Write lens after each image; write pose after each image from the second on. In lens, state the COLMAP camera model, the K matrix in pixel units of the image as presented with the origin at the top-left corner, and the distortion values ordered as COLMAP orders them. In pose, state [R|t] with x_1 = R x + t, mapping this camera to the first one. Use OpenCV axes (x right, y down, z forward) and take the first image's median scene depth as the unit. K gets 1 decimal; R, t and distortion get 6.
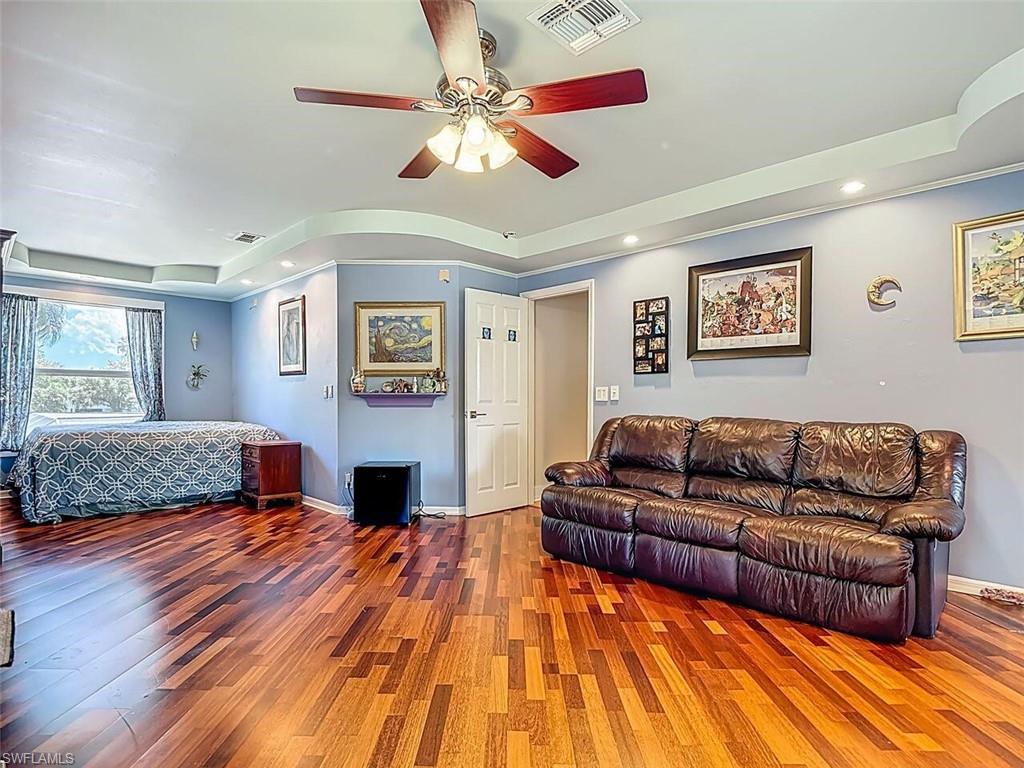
lens RADIAL K [[545.9, 0, 518.7], [0, 545.9, 401.0], [0, 0, 1]] dist [0.002036, -0.018317]
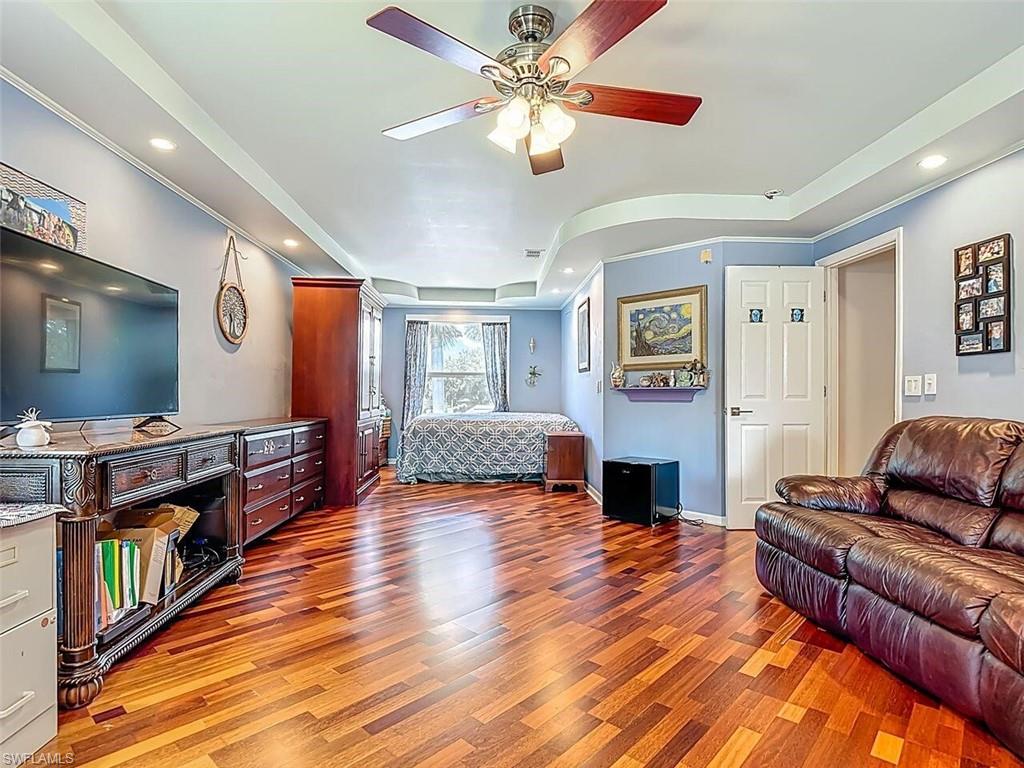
lens RADIAL K [[545.9, 0, 506.4], [0, 545.9, 391.6], [0, 0, 1]] dist [0.002036, -0.018317]
pose [[0.733722, -0.004573, -0.679434, 0.239733], [-0.003112, 0.999944, -0.010090, 0.003370], [0.679443, 0.009518, 0.733667, 0.119198]]
